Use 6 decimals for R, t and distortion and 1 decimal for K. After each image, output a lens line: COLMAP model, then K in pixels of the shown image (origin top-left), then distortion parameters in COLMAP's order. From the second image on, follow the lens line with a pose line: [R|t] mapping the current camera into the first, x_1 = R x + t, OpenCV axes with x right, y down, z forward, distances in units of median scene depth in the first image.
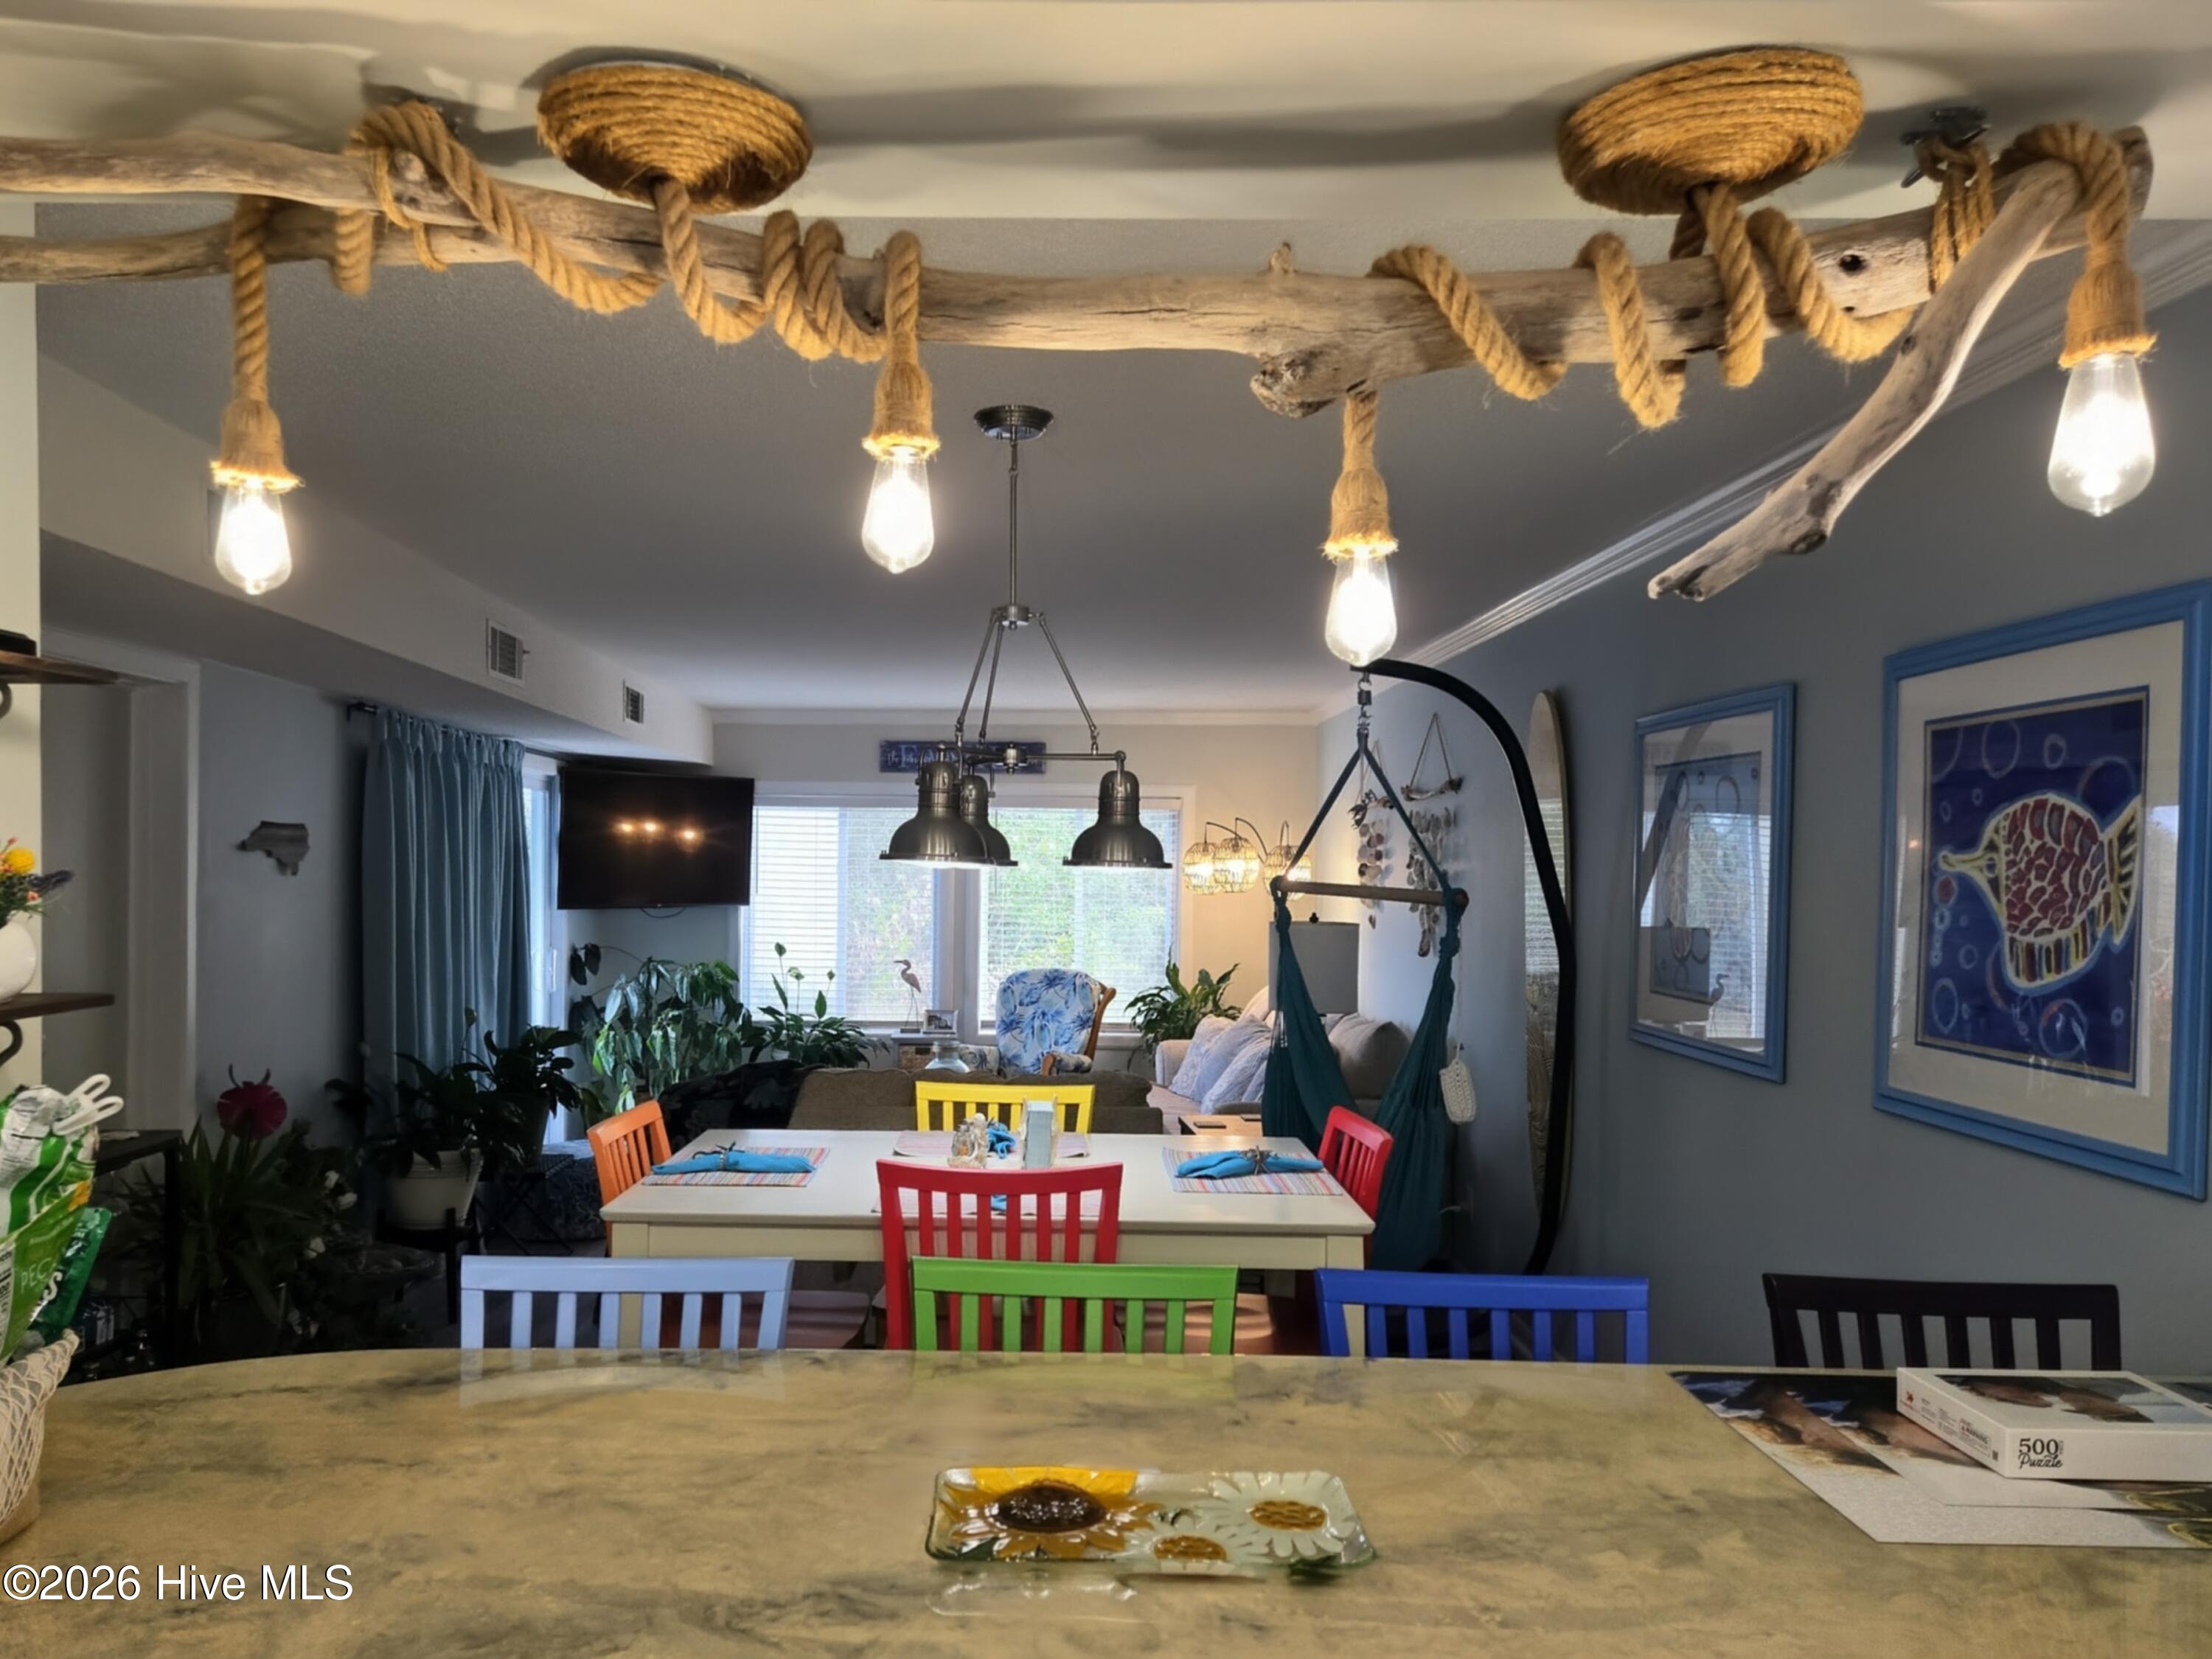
lens RADIAL K [[1501.5, 0, 1101.6], [0, 1501.5, 829.5], [0, 0, 1]] dist [0.035499, -0.035896]
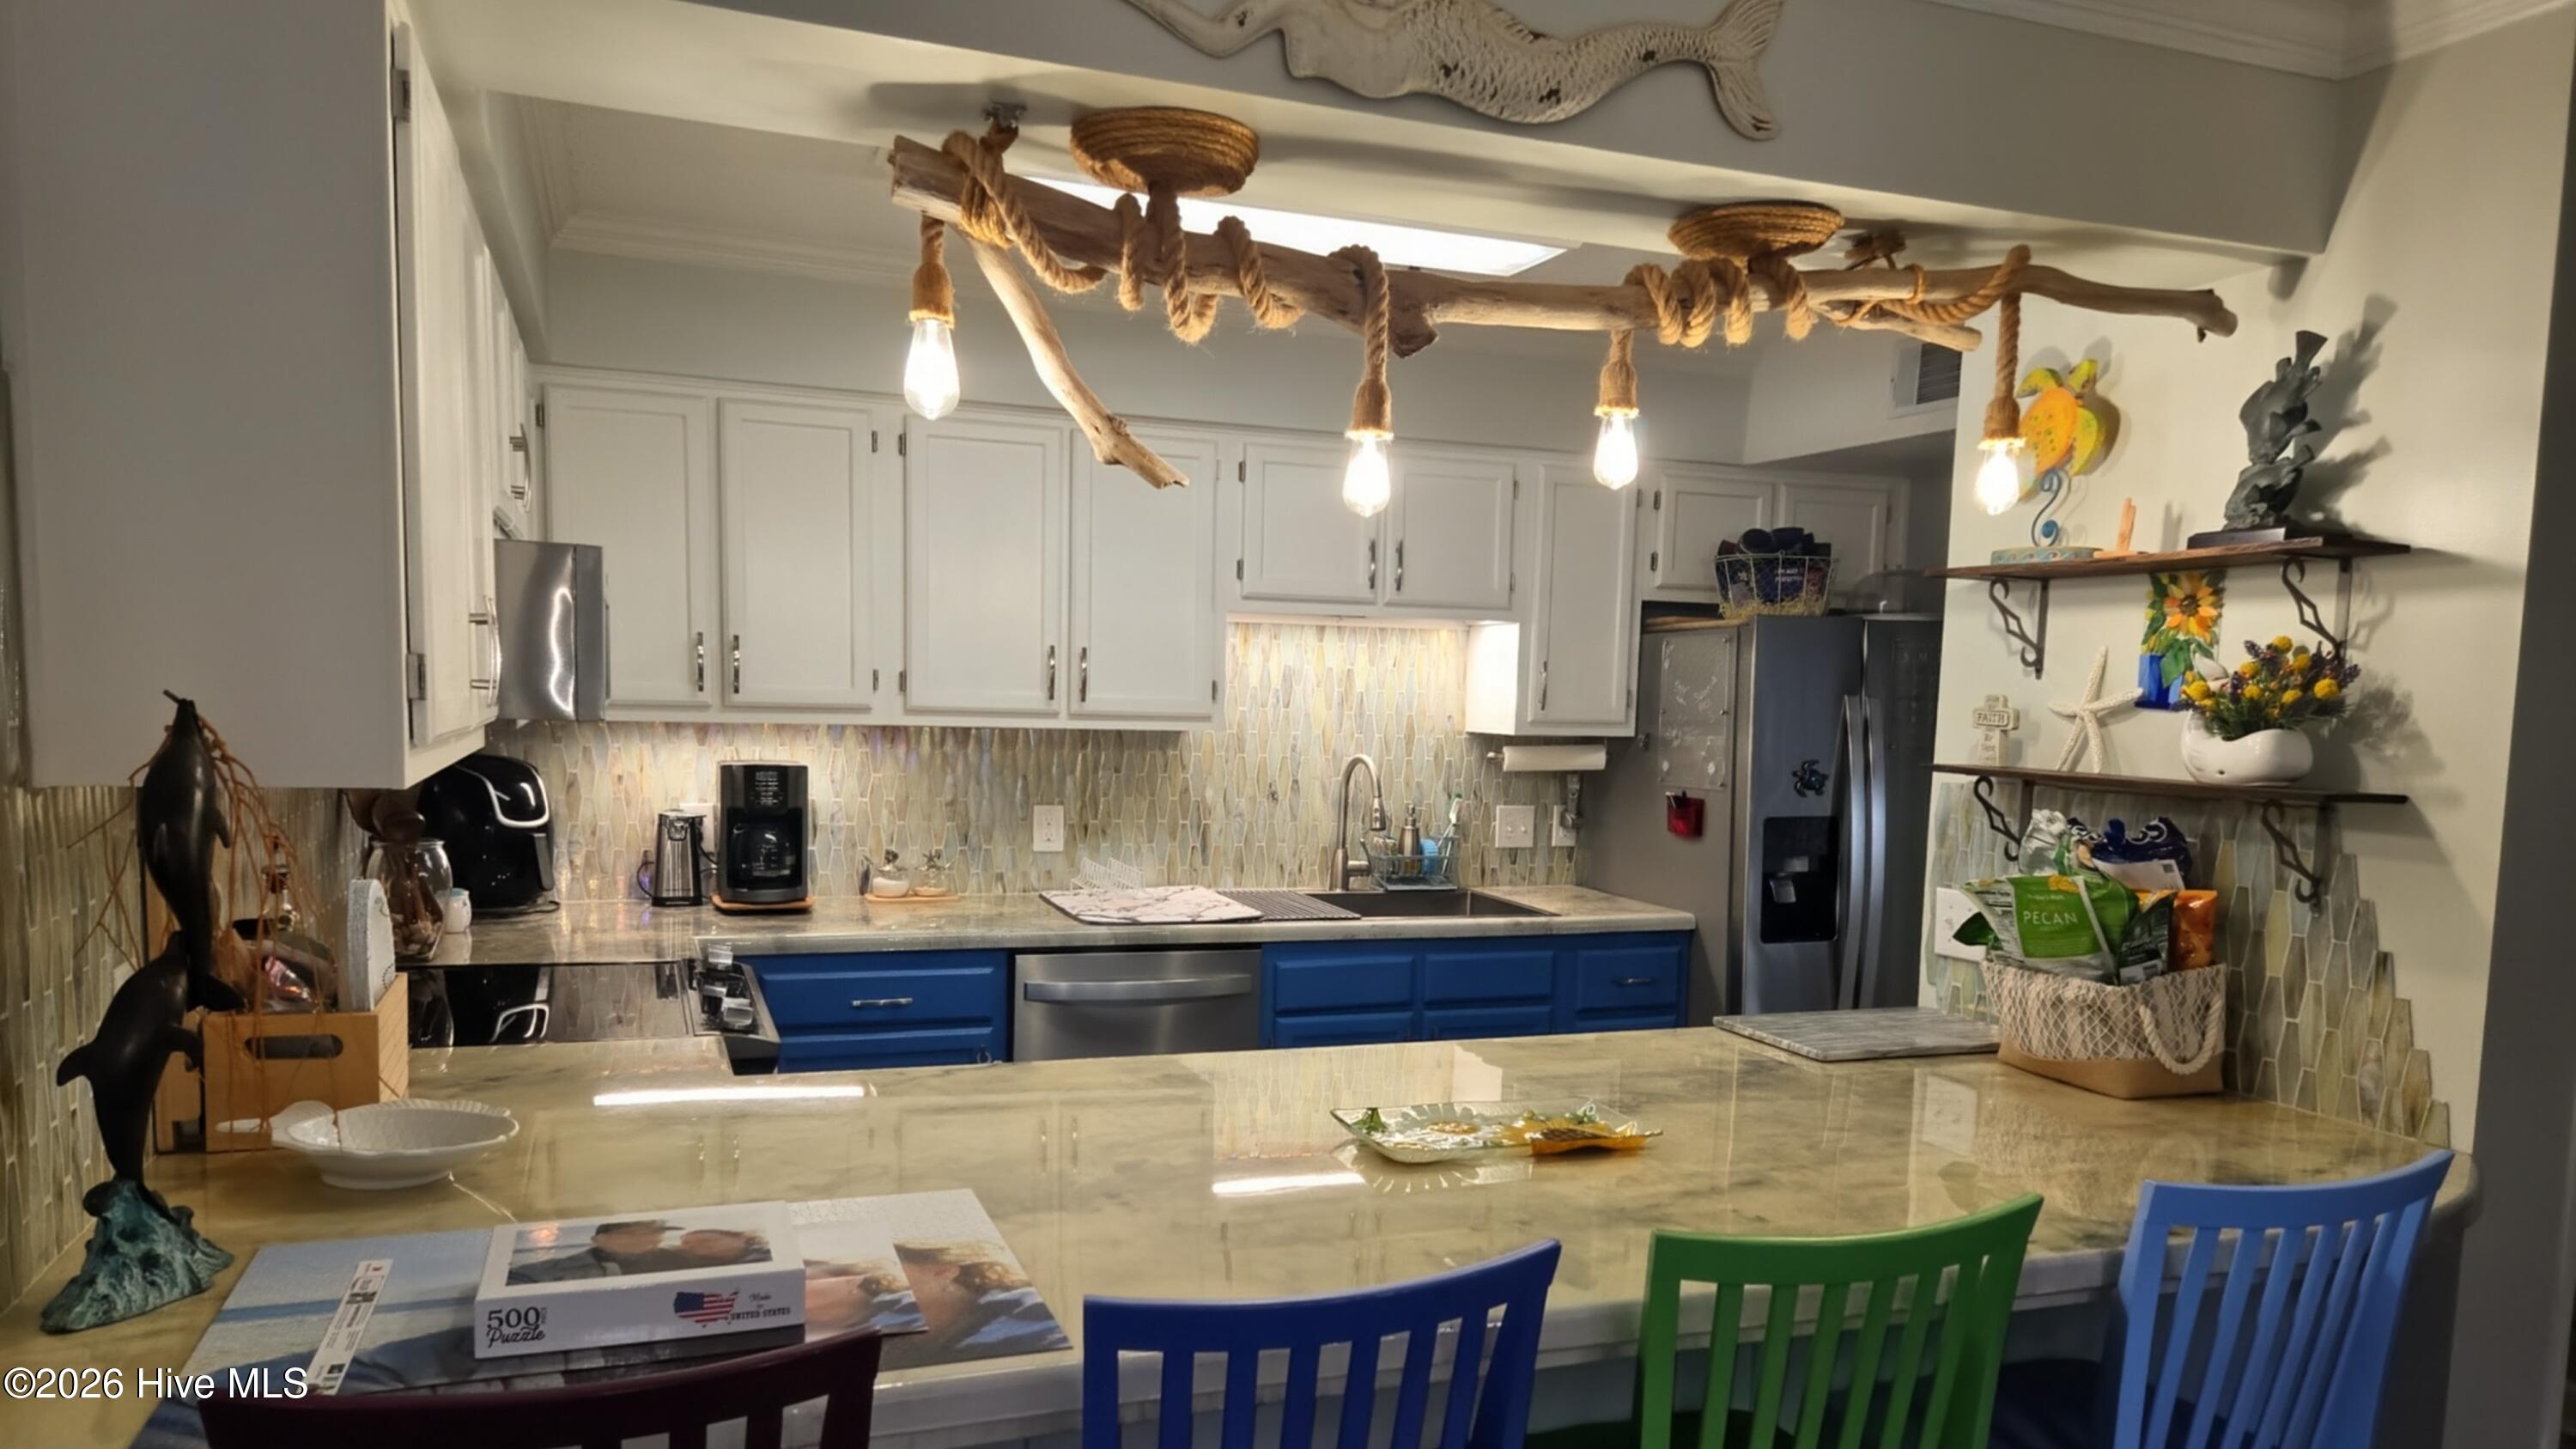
lens RADIAL K [[1865.9, 0, 1288.2], [0, 1865.9, 727.5], [0, 0, 1]] dist [0.061934, 0.000543]
pose [[-0.943556, -0.028043, -0.330023, 0.668683], [-0.026861, 0.999606, -0.008141, 0.081795], [0.330121, 0.001183, -0.943938, 2.163477]]
